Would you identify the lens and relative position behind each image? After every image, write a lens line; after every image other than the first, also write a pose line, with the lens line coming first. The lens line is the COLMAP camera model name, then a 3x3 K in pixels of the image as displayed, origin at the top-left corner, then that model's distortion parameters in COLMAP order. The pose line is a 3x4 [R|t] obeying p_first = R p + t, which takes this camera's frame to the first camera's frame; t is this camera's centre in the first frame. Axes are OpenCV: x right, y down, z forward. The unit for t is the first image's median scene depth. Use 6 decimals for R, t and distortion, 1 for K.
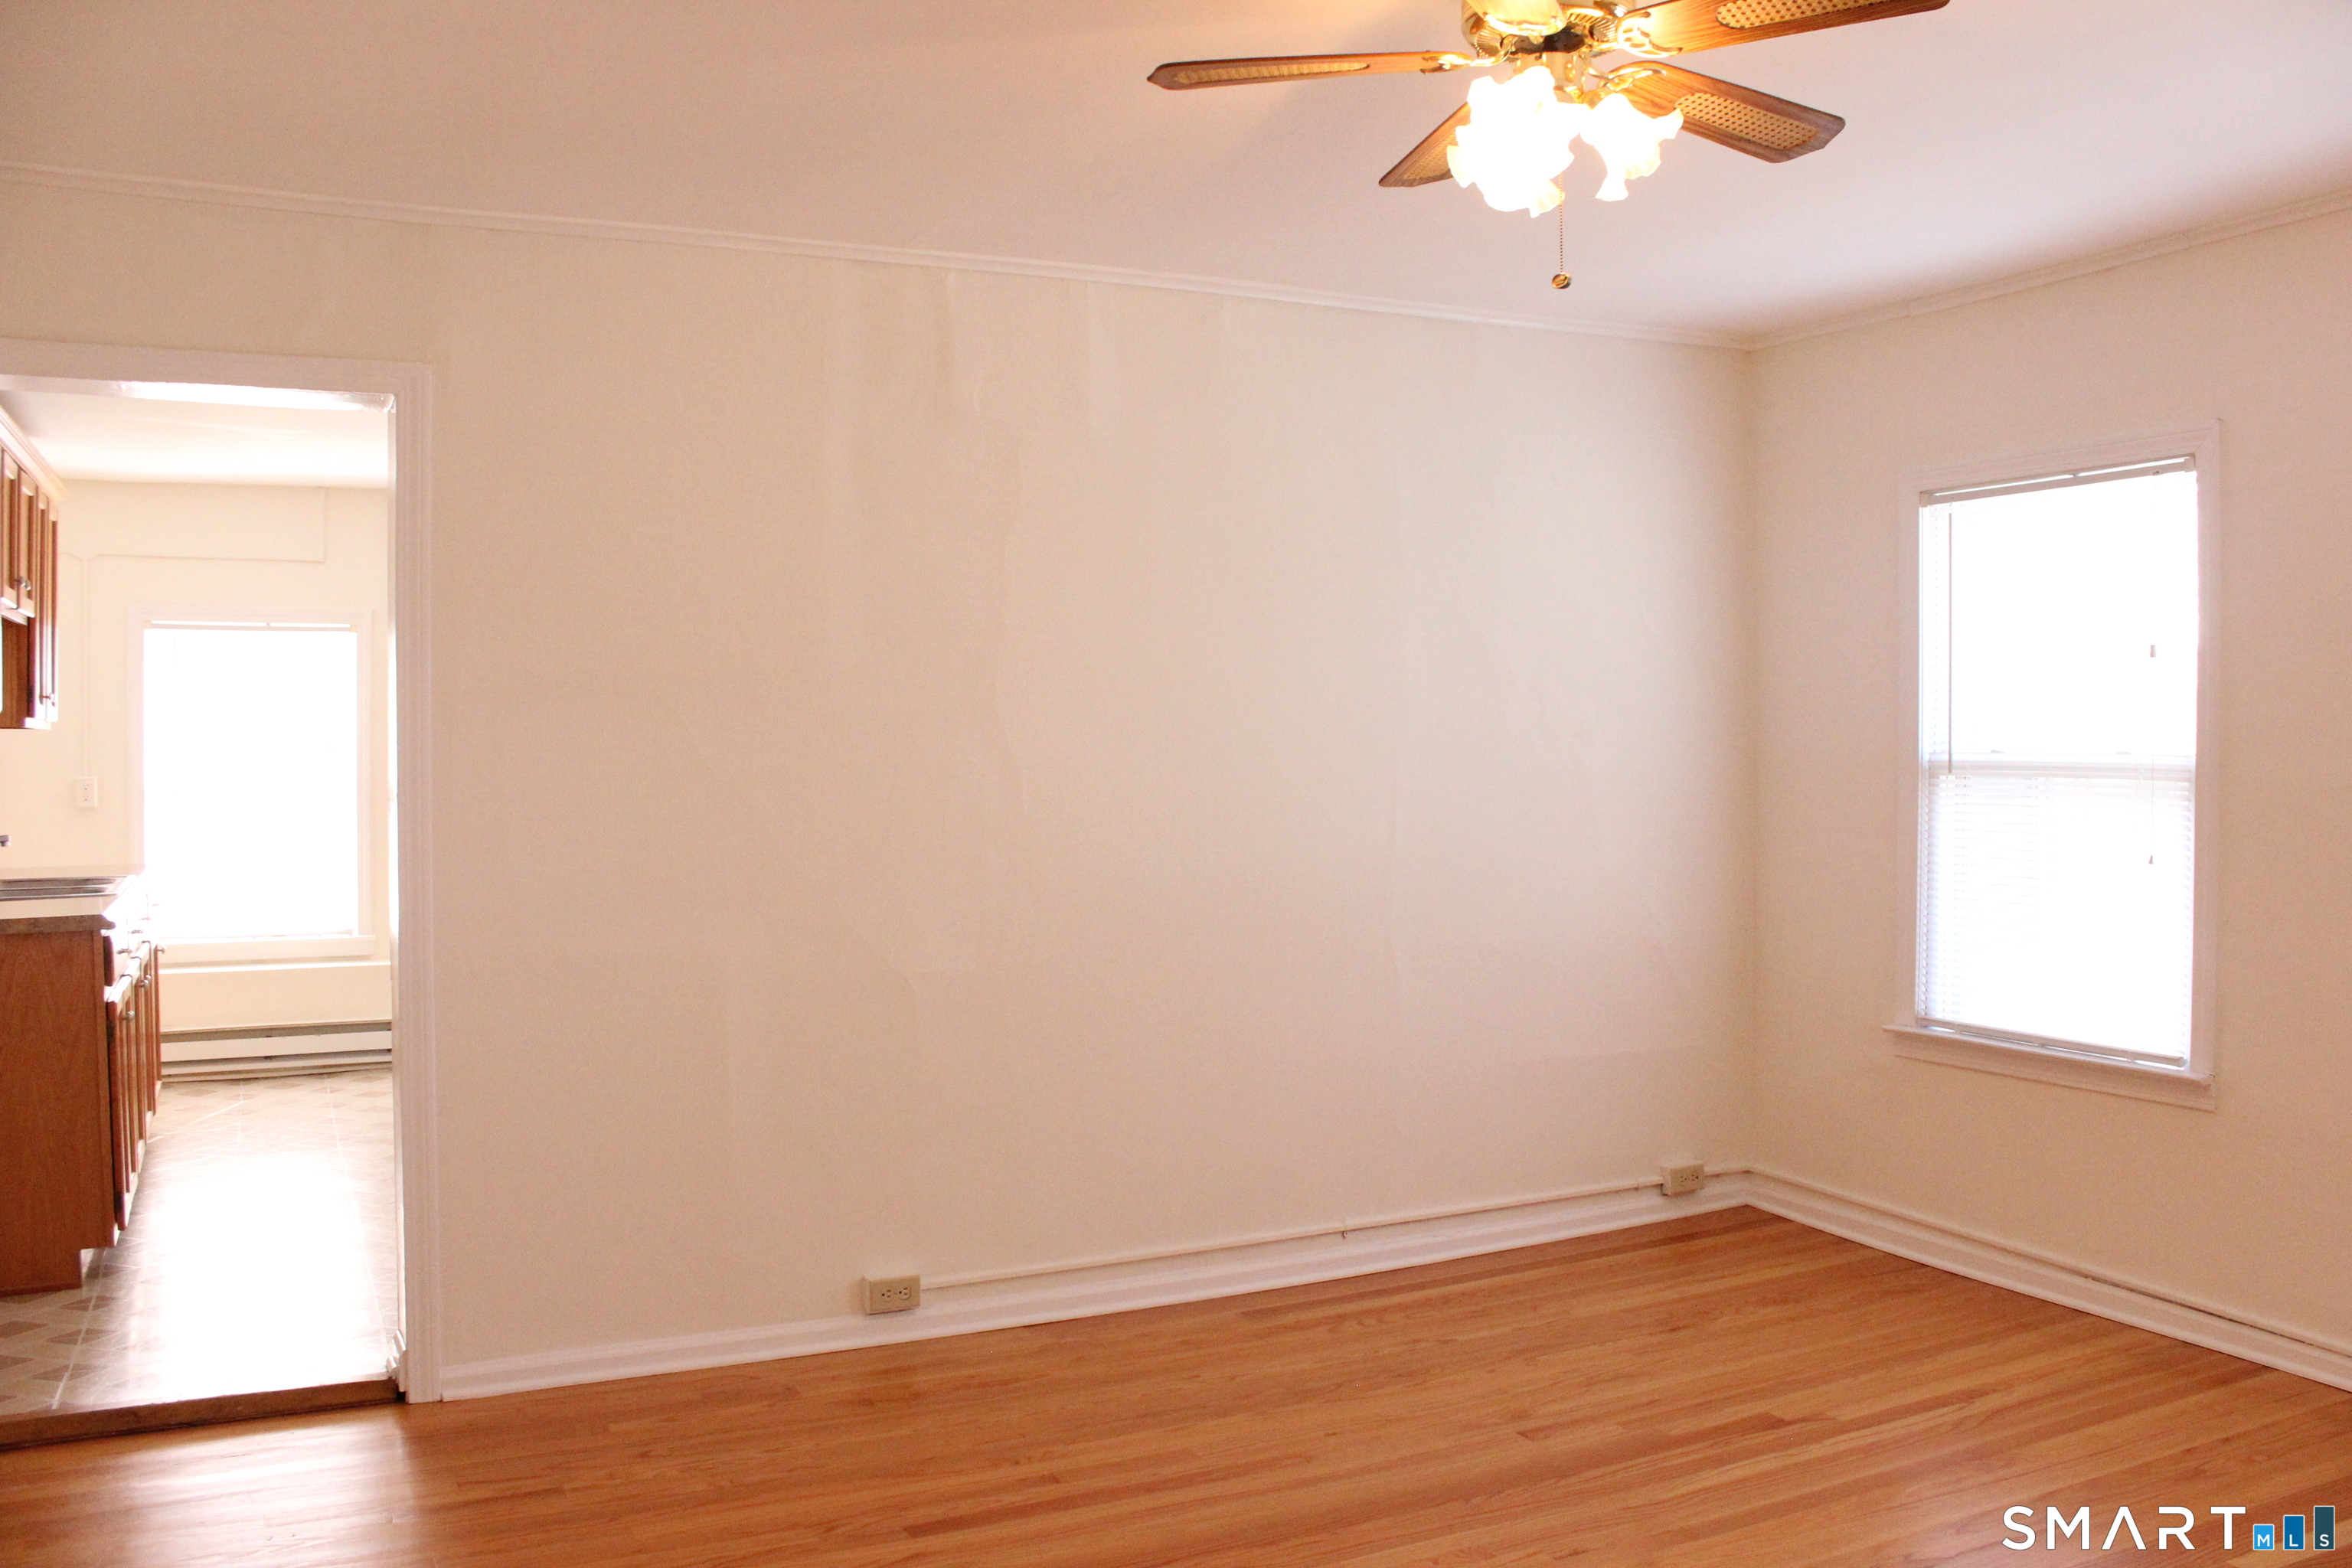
lens RADIAL K [[1962.0, 0, 1194.9], [0, 1962.0, 784.1], [0, 0, 1]] dist [-0.108868, 0.089890]
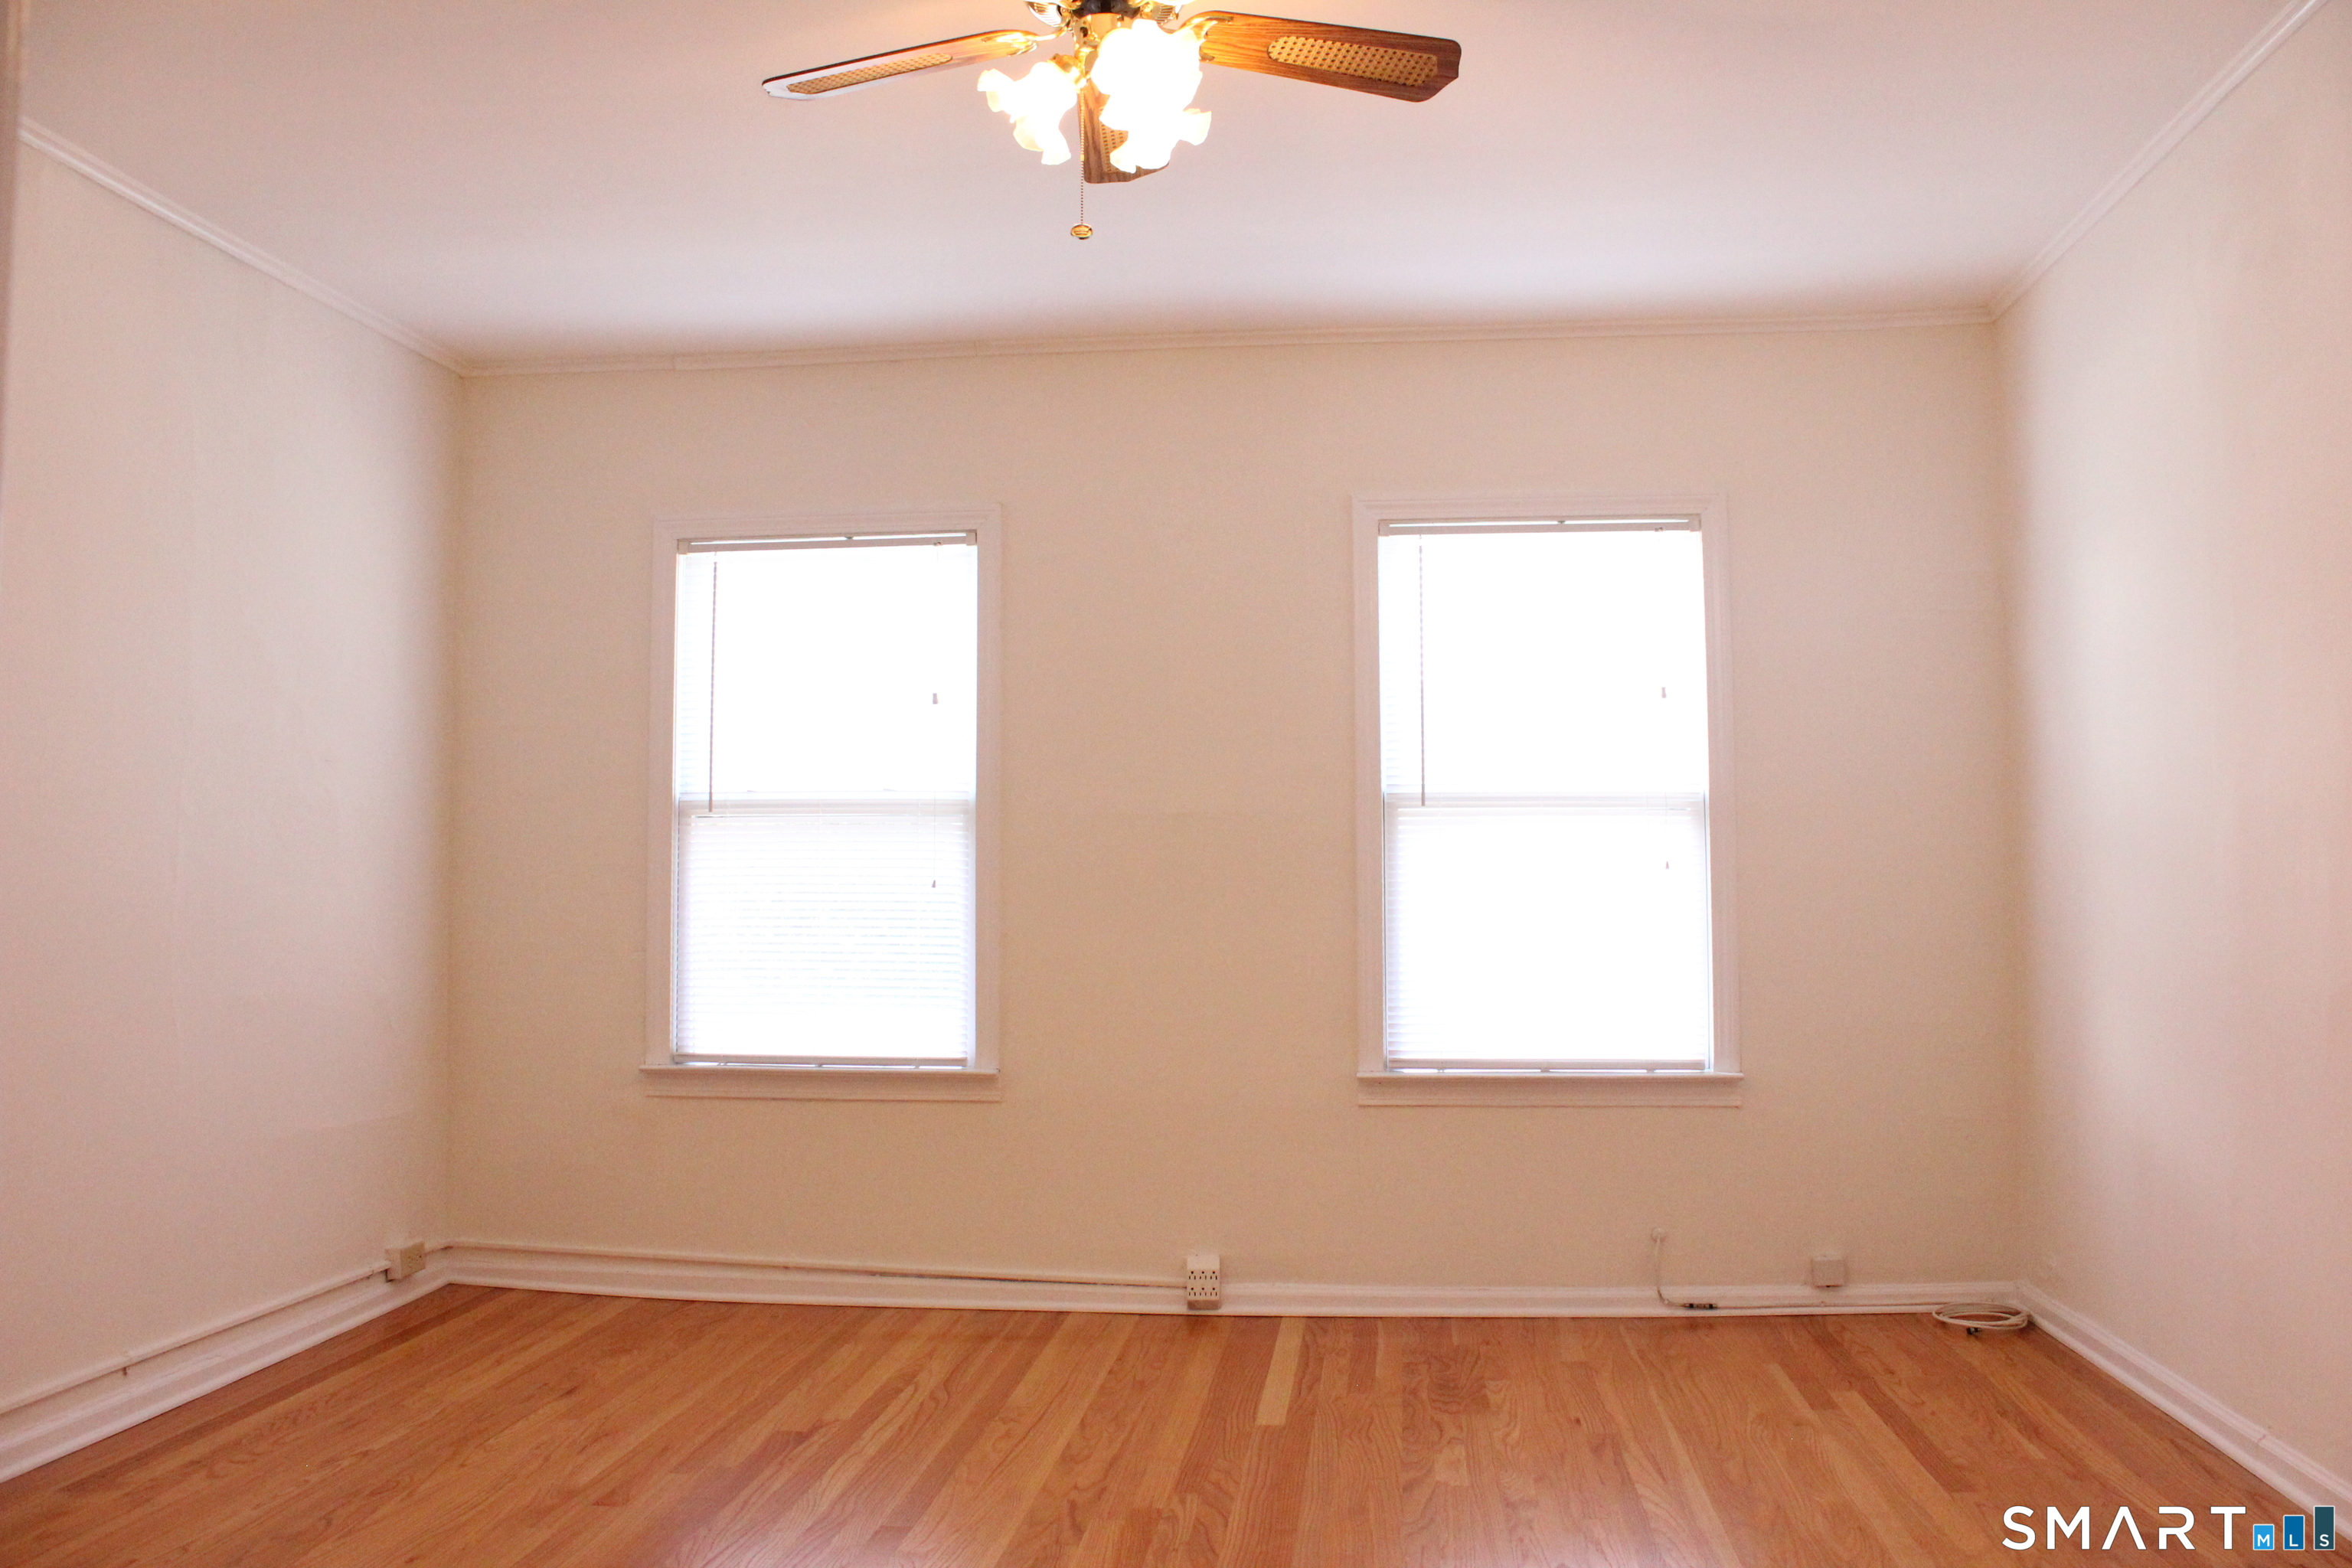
lens RADIAL K [[1962.0, 0, 1194.9], [0, 1962.0, 784.1], [0, 0, 1]] dist [-0.108868, 0.089890]
pose [[0.565970, 0.046251, 0.823127, -0.317663], [0.017962, 0.997496, -0.068399, 0.054807], [-0.824230, 0.053497, 0.563722, 0.198246]]
